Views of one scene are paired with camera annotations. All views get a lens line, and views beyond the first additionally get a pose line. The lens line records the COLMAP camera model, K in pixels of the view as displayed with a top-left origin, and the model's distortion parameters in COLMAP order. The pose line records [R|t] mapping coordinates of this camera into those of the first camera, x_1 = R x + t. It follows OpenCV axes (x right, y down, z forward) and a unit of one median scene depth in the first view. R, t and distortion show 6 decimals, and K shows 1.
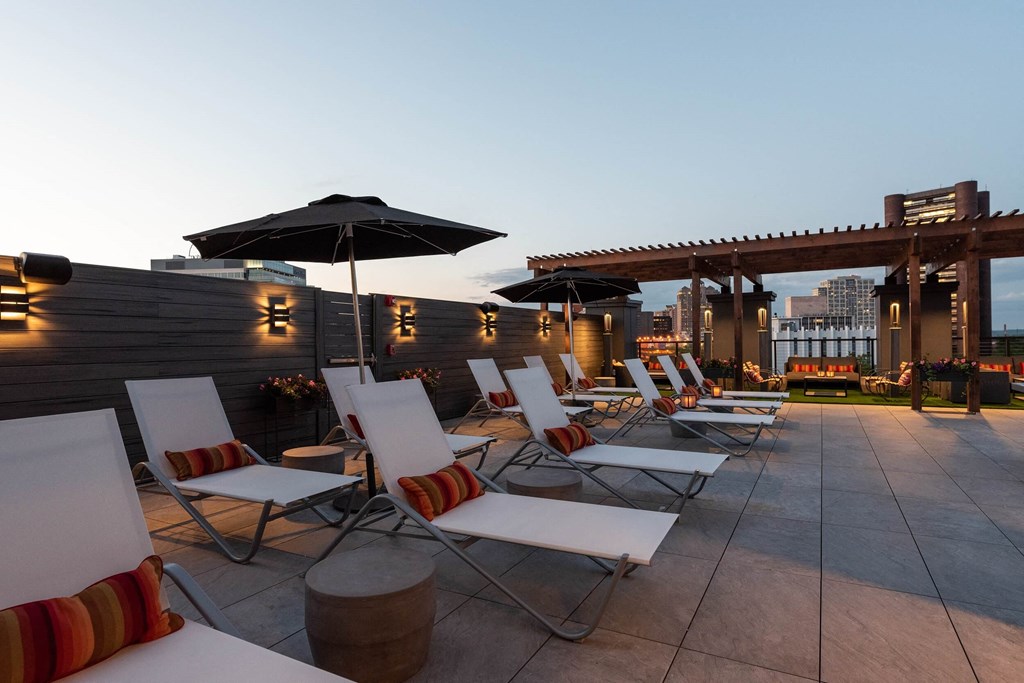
lens RADIAL K [[556.8, 0, 513.0], [0, 556.8, 343.4], [0, 0, 1]] dist [-0.004090, -0.000863]
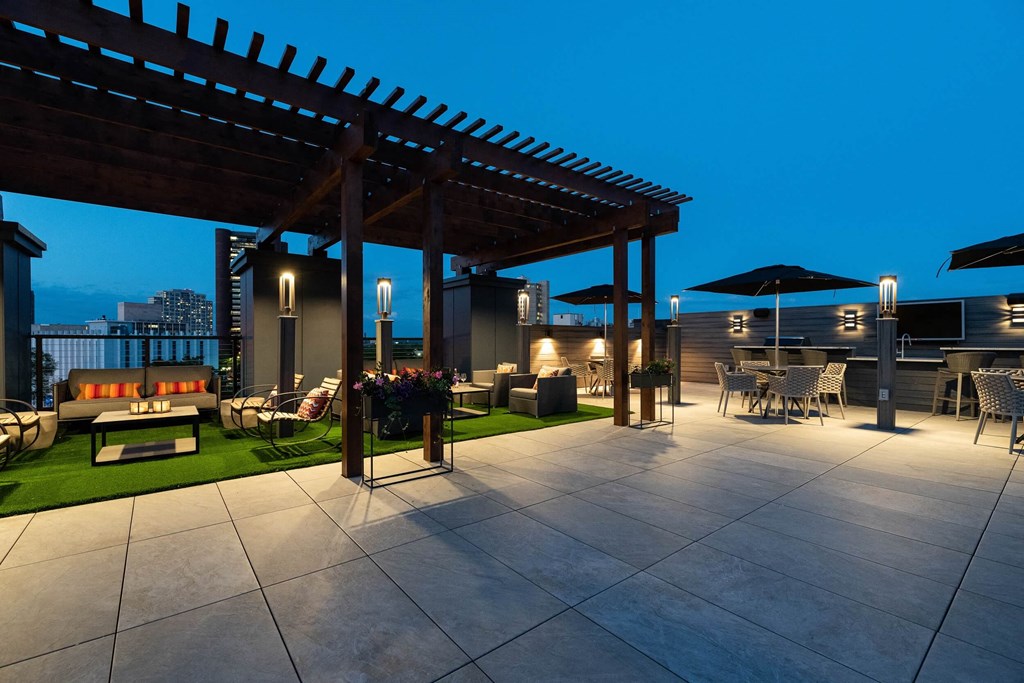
lens RADIAL K [[444.7, 0, 513.2], [0, 444.7, 343.4], [0, 0, 1]] dist [-0.002424, -0.000091]
pose [[0.377976, 0.011882, 0.925739, 0.286724], [-0.003877, 0.999929, -0.011251, 0.004065], [-0.925807, 0.000664, 0.377995, 0.499205]]
